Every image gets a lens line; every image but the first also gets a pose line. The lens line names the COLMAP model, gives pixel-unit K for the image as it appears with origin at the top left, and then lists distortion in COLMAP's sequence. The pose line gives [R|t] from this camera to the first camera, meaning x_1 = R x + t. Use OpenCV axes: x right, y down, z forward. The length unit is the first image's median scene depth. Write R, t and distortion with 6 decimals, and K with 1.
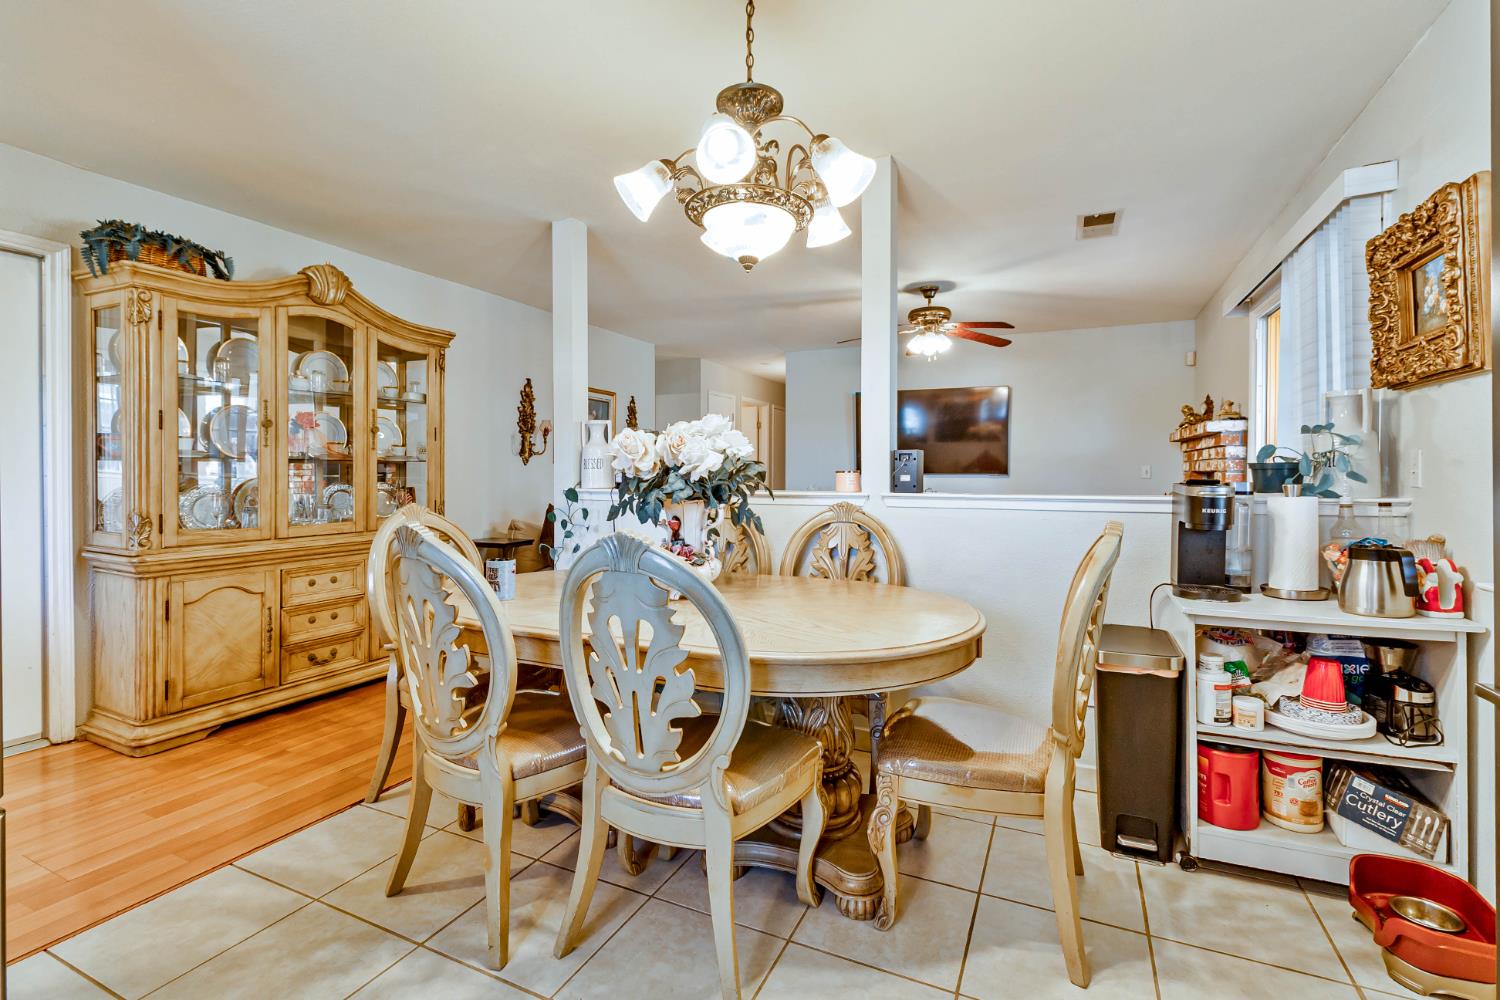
lens RADIAL K [[684.4, 0, 746.5], [0, 684.4, 480.5], [0, 0, 1]] dist [0.001101, 0.000371]
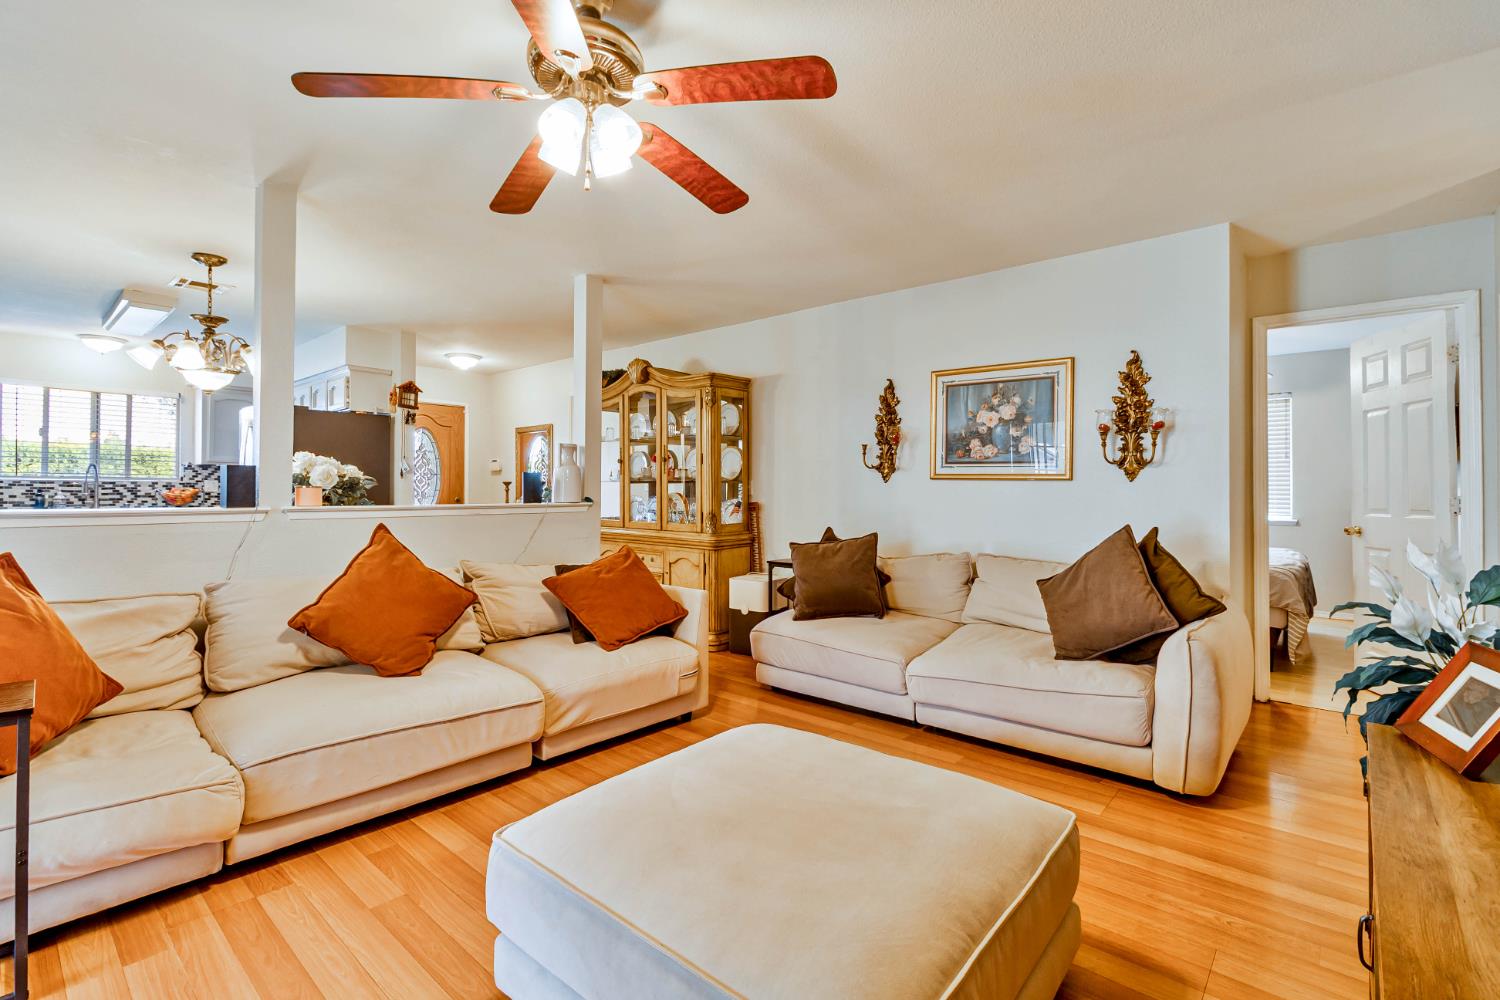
lens RADIAL K [[684.4, 0, 746.5], [0, 684.4, 480.5], [0, 0, 1]] dist [0.001101, 0.000371]
pose [[-0.269707, -0.010006, -0.962891, 0.594339], [-0.016328, 0.999850, -0.005817, -0.019538], [0.962804, 0.014153, -0.269830, 1.183219]]
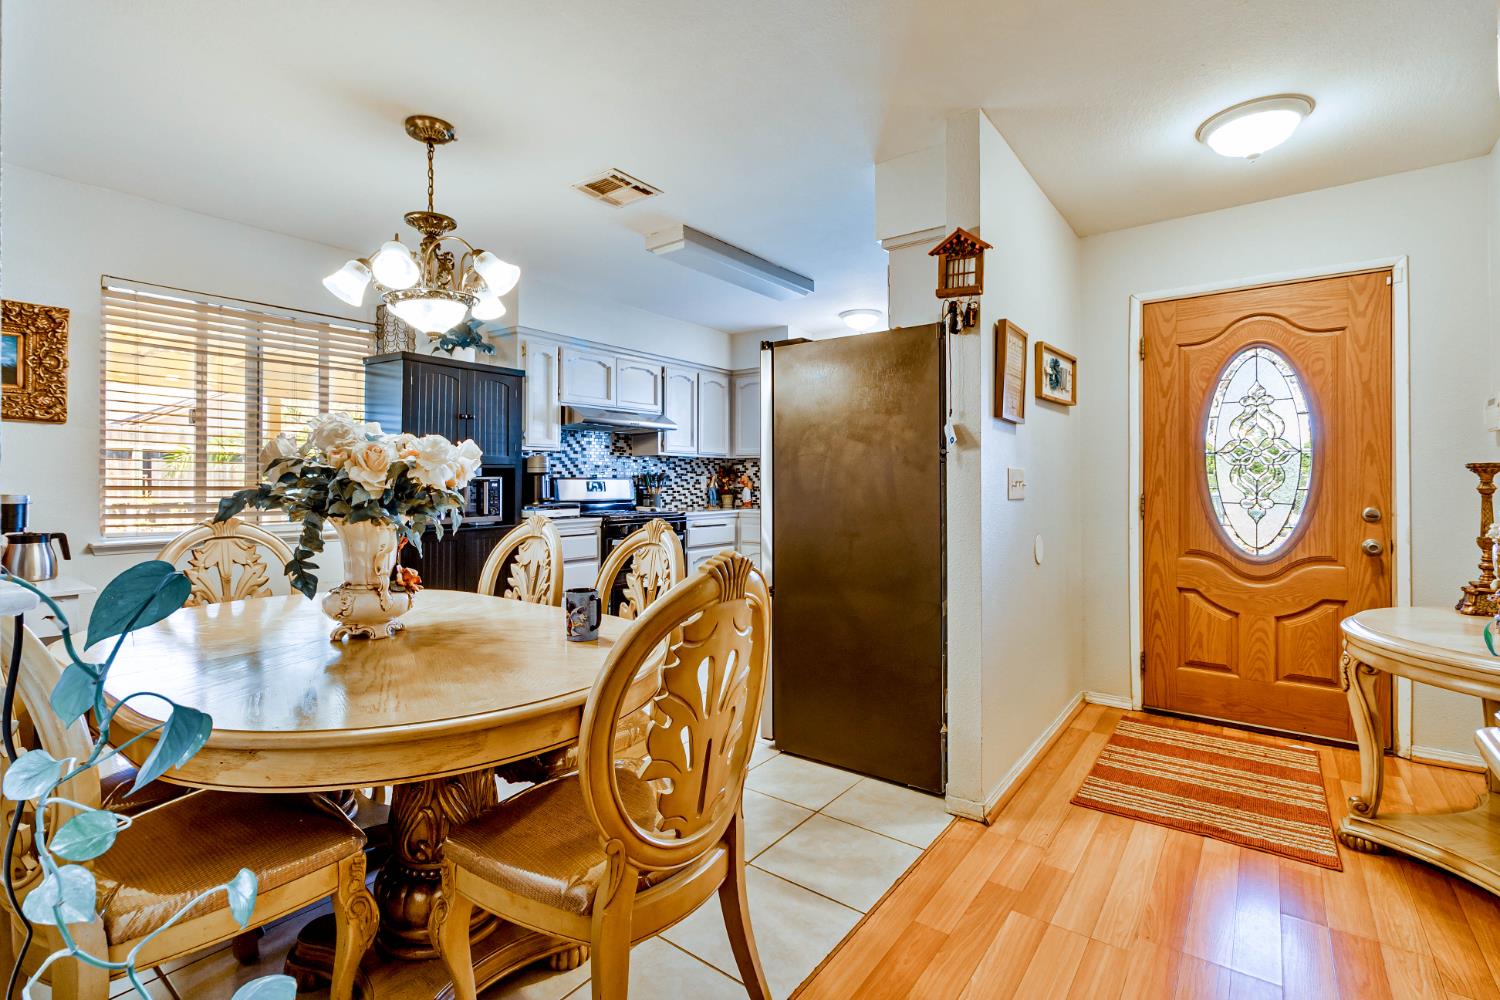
lens RADIAL K [[684.4, 0, 746.5], [0, 684.4, 480.5], [0, 0, 1]] dist [0.001101, 0.000371]
pose [[-0.979186, 0.002520, 0.202950, -0.326795], [0.004406, 0.999951, 0.008838, -0.012623], [-0.202918, 0.009549, -0.979149, 0.822448]]
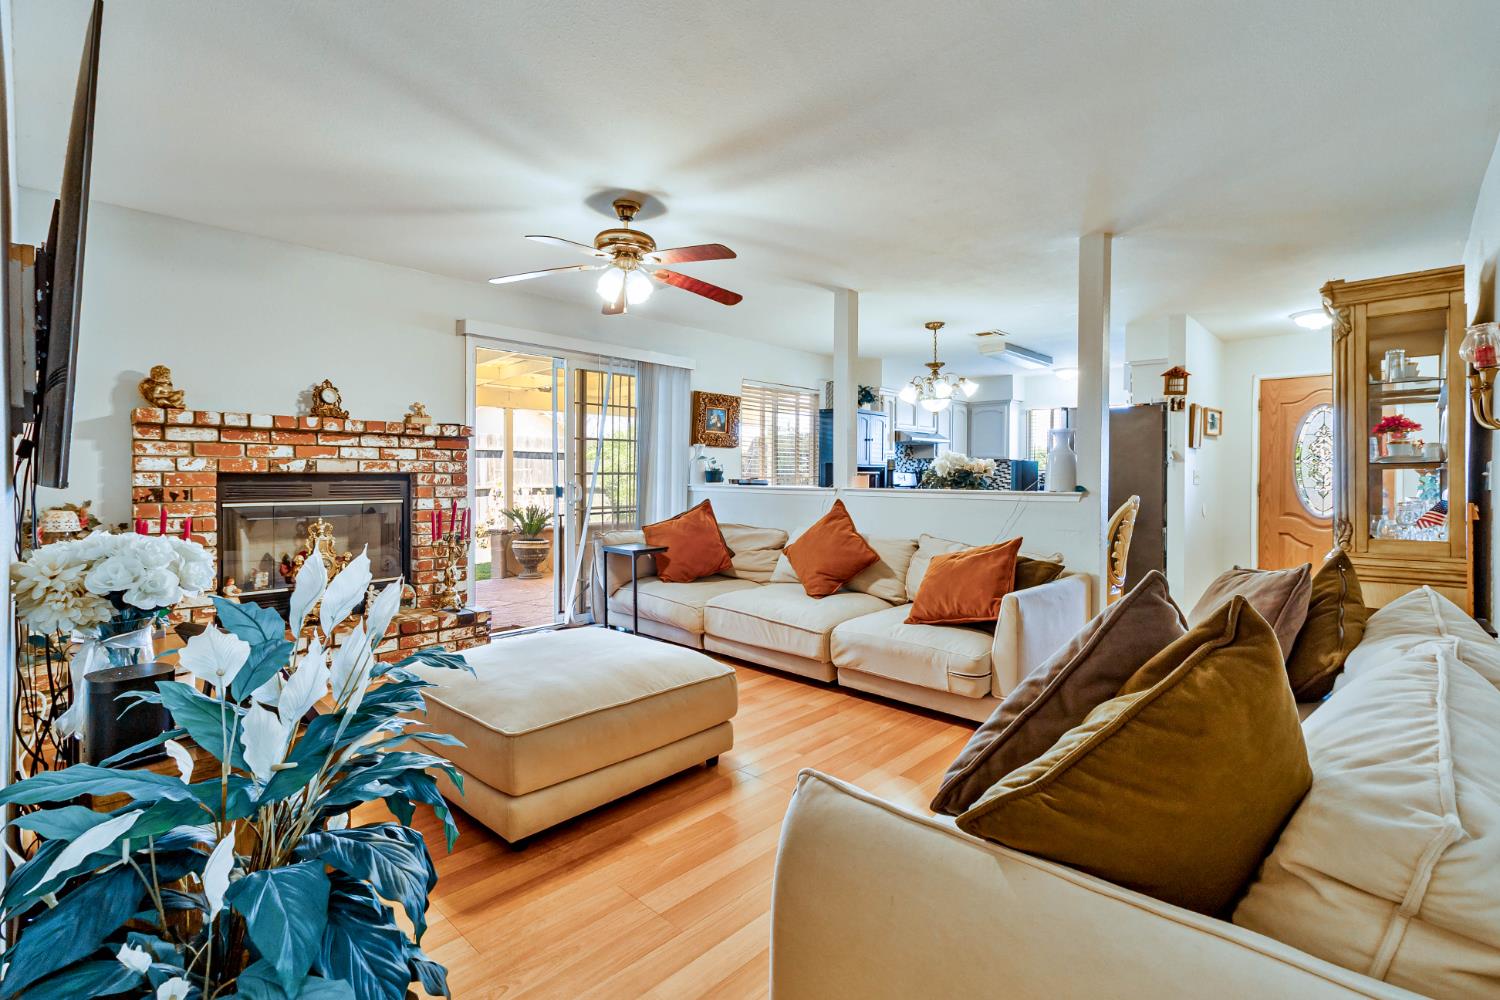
lens RADIAL K [[684.4, 0, 746.5], [0, 684.4, 480.5], [0, 0, 1]] dist [0.001101, 0.000371]
pose [[-0.950427, -0.003874, 0.310925, -0.055441], [0.002346, 0.999805, 0.019626, -0.022821], [-0.310940, 0.019383, -0.950232, 1.607229]]
